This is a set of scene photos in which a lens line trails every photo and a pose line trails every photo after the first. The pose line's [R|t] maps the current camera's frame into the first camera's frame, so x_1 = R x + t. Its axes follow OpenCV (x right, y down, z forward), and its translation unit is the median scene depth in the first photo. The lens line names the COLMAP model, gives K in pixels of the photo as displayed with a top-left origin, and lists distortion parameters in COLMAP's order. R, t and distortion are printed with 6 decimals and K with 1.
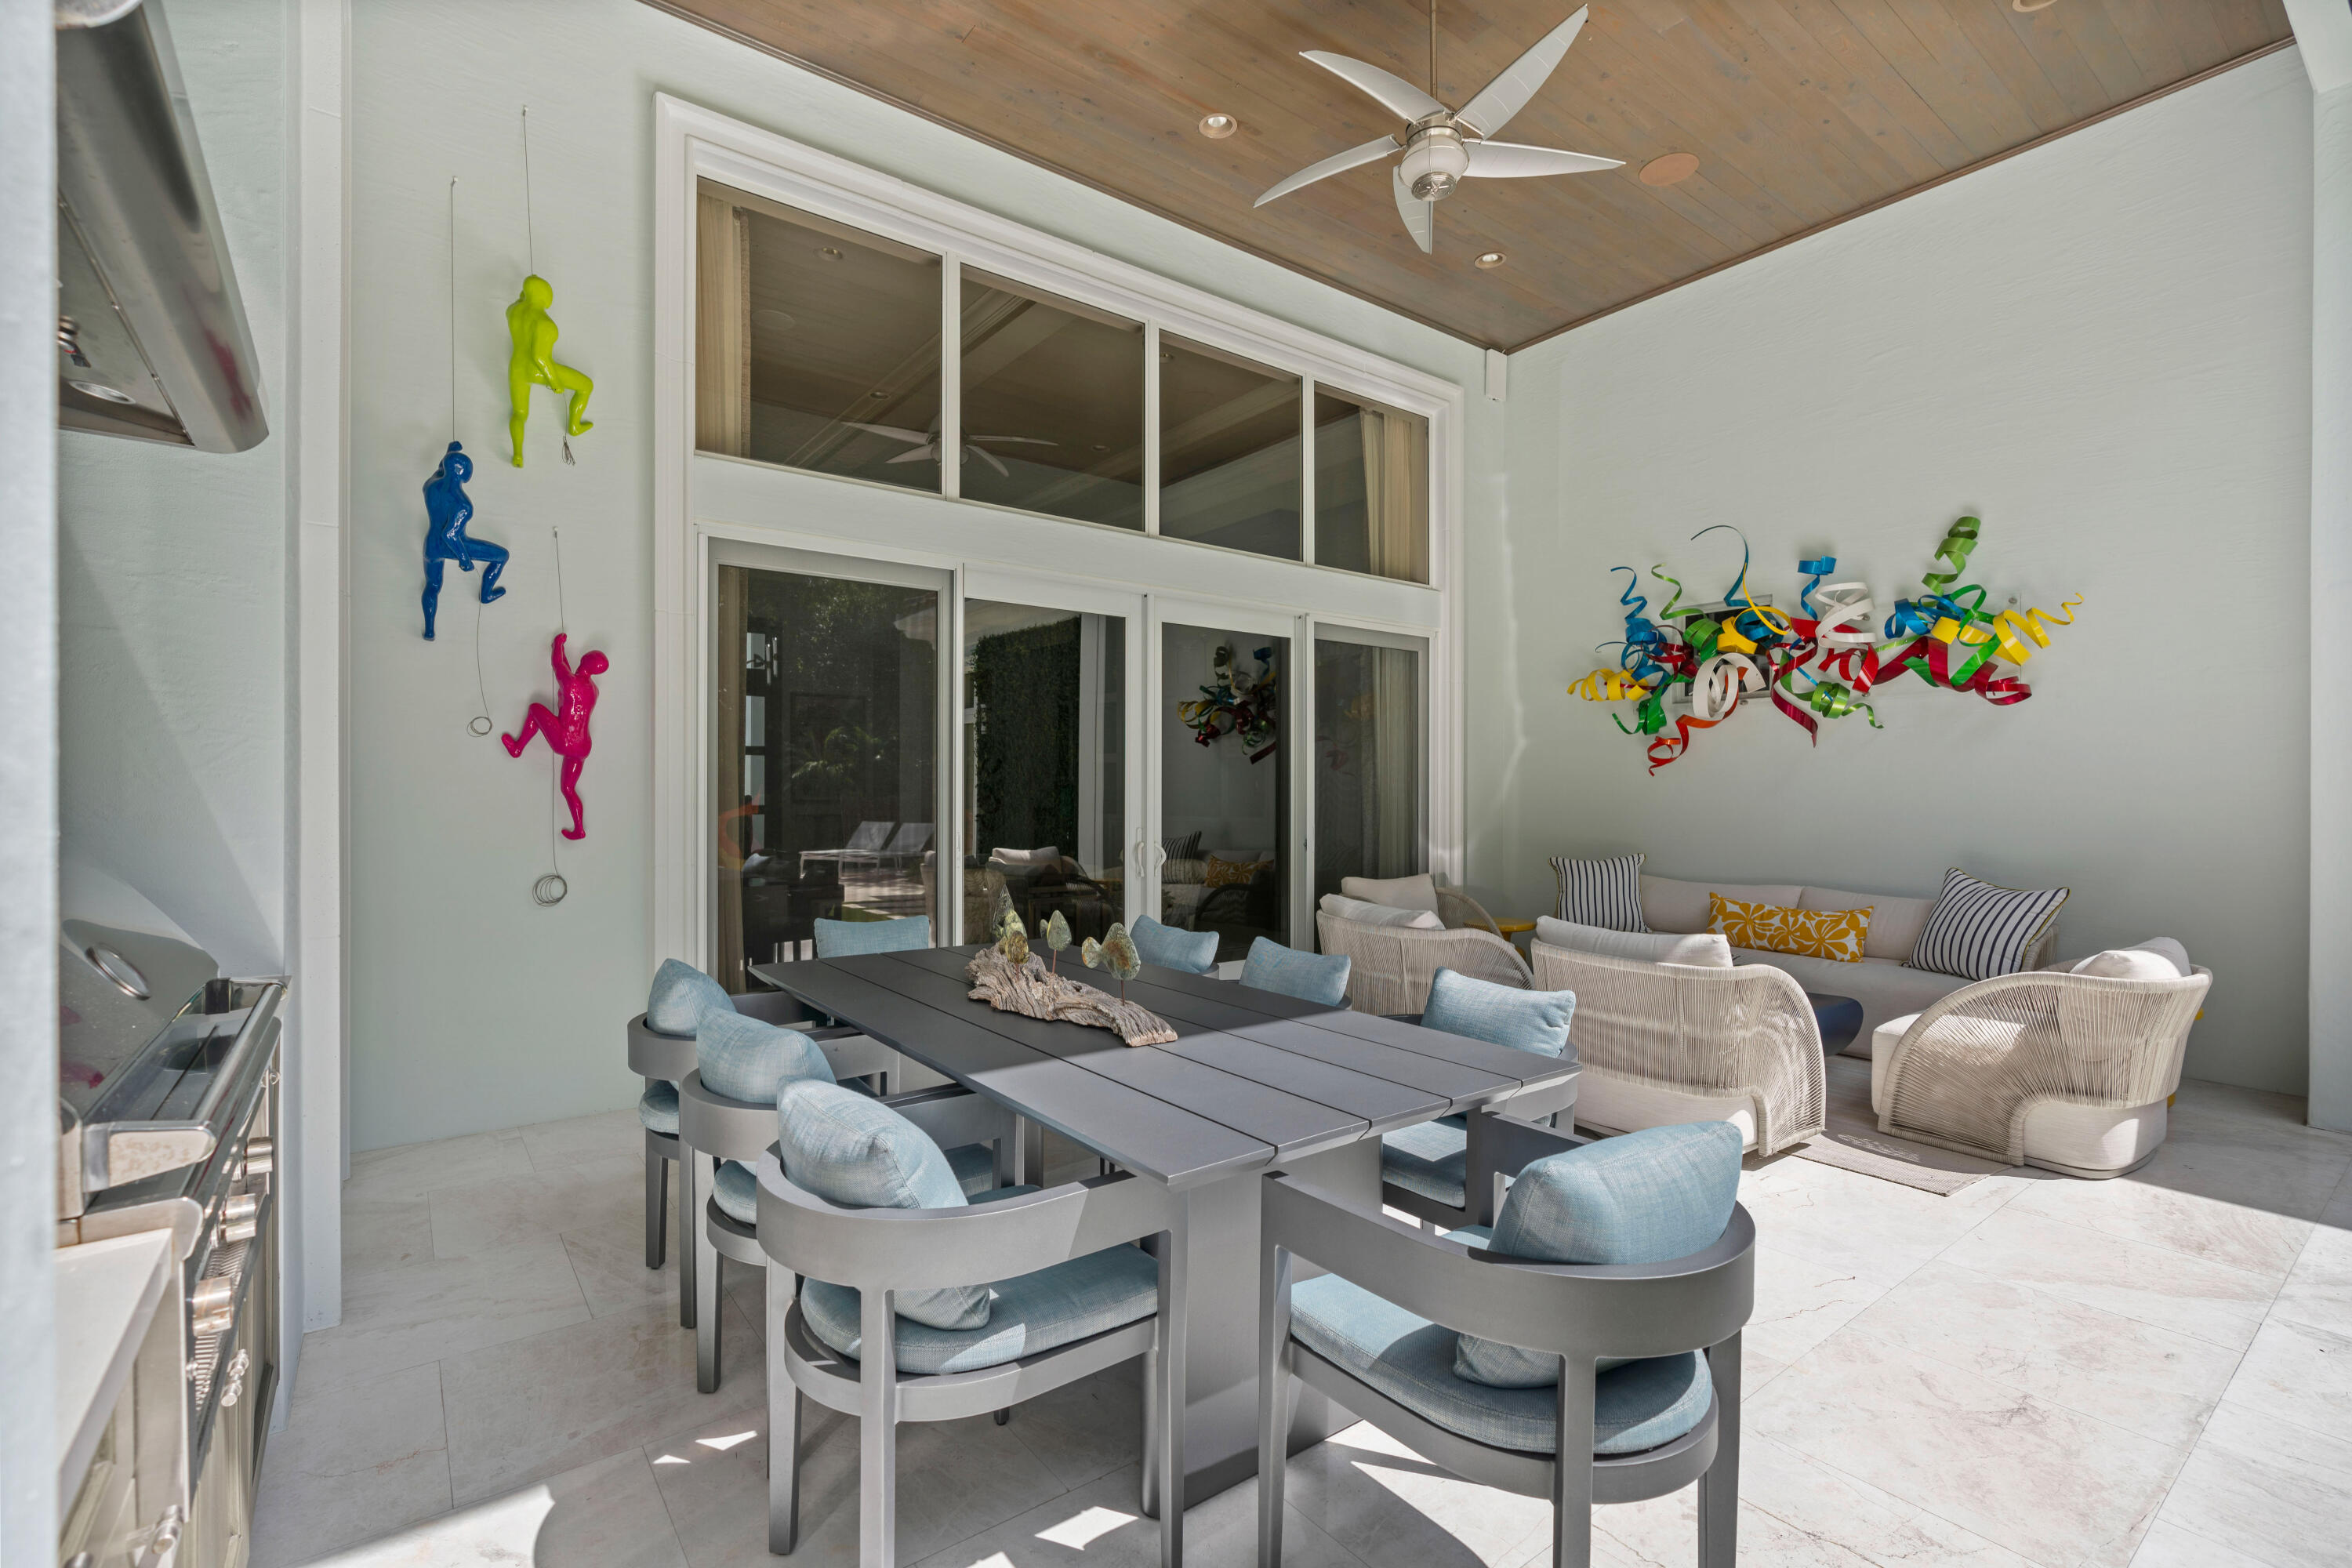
lens RADIAL K [[1062.1, 0, 1162.6], [0, 1062.1, 788.3], [0, 0, 1]] dist [-0.002204, -0.000026]
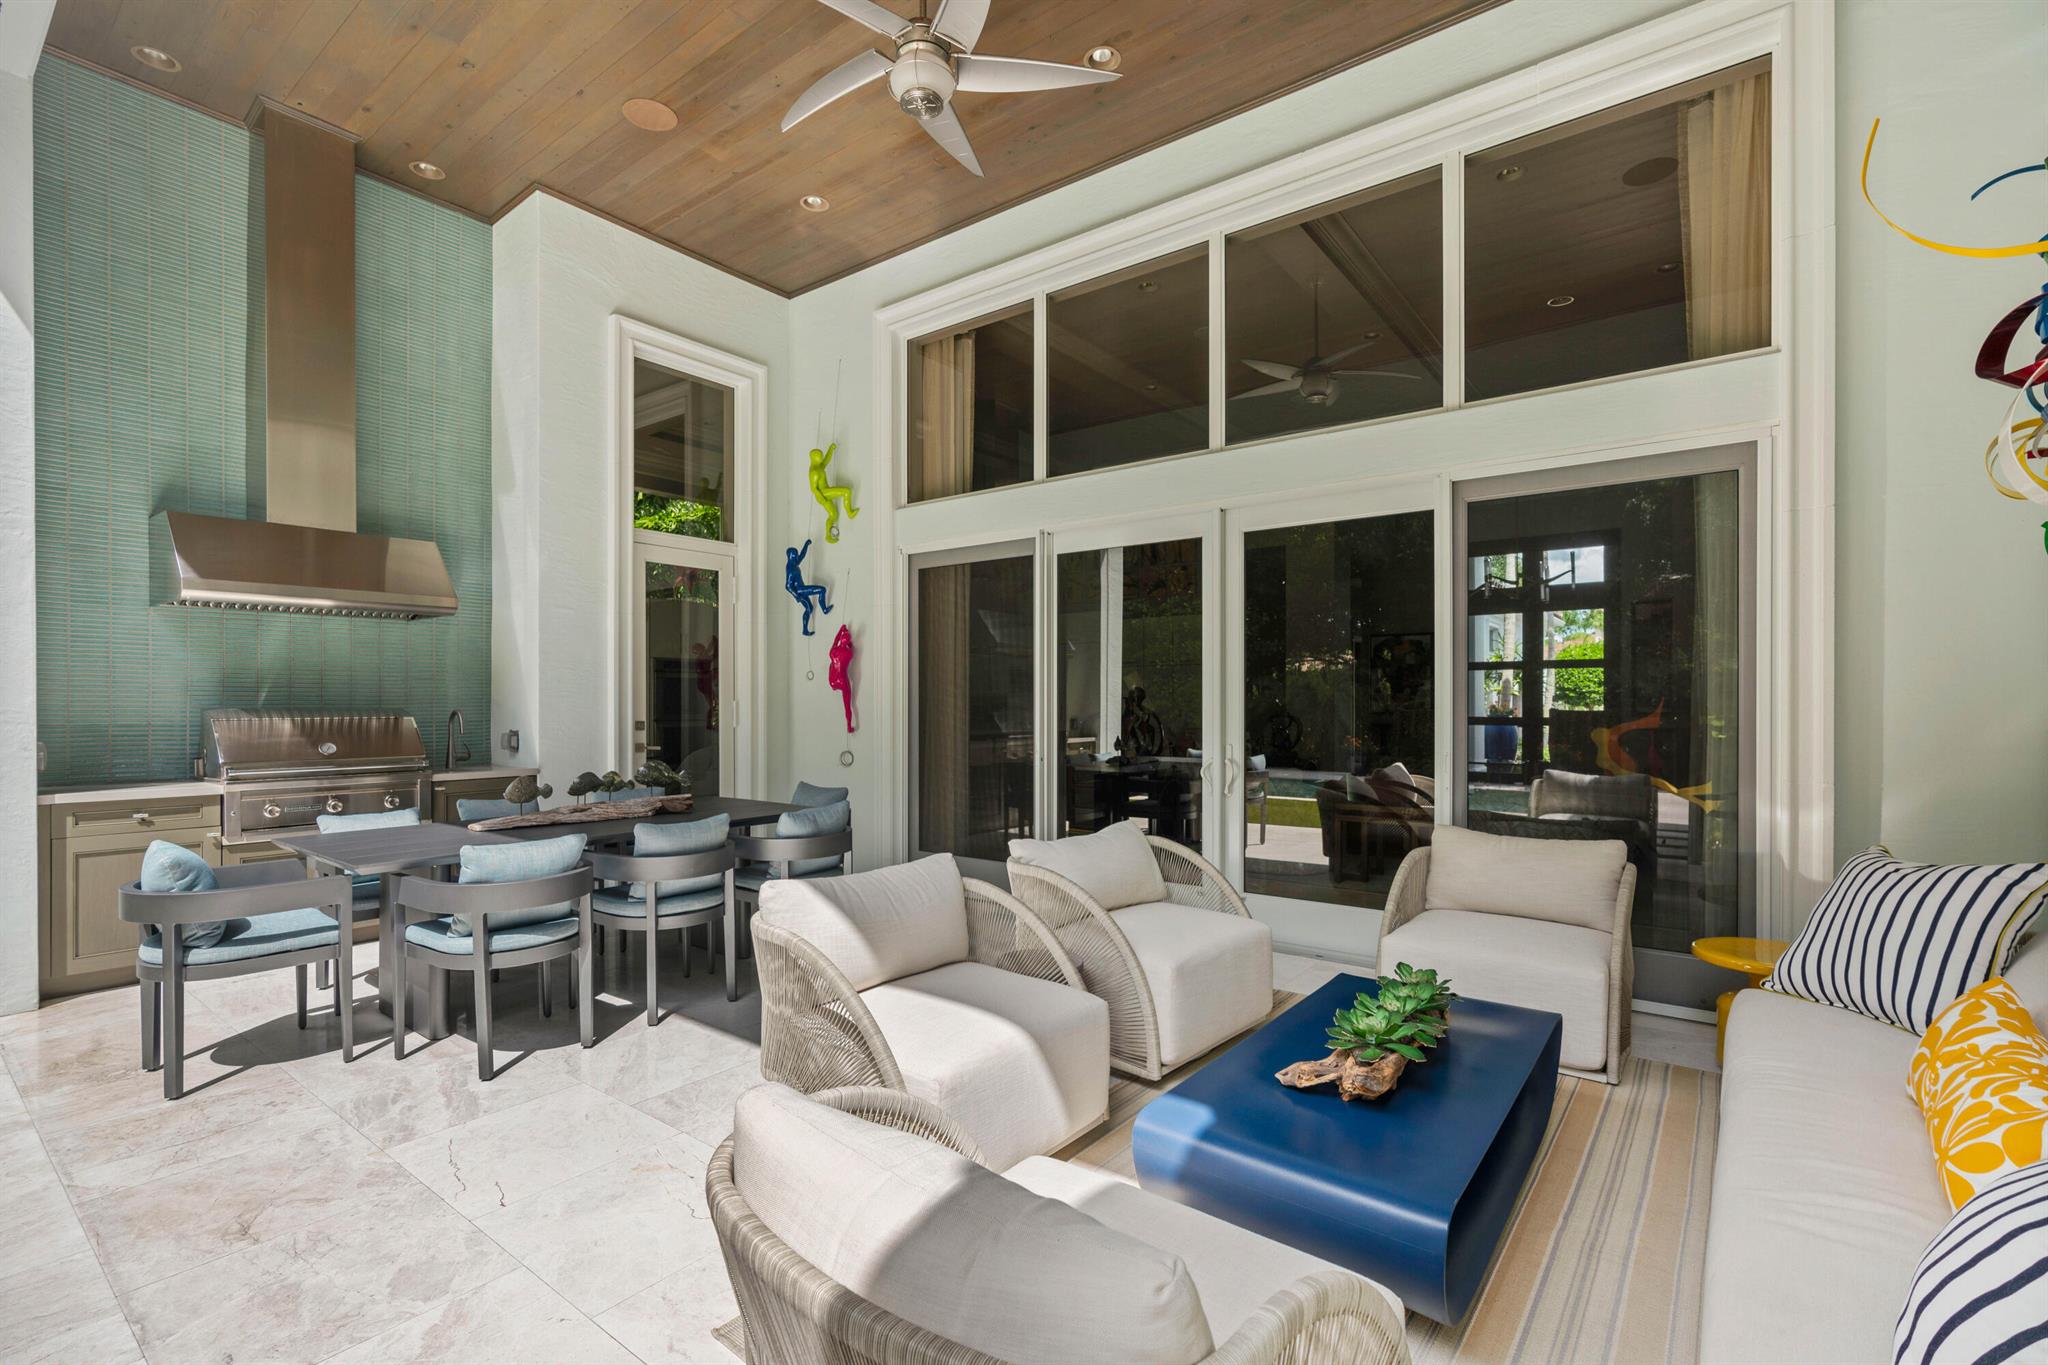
lens RADIAL K [[924.9, 0, 1010.0], [0, 924.9, 699.8], [0, 0, 1]] dist [-0.002204, -0.000026]
pose [[0.253119, -0.004725, -0.967424, 1.126212], [0.003304, 0.999986, -0.004020, -0.003220], [0.967430, -0.002178, 0.253131, 0.869820]]
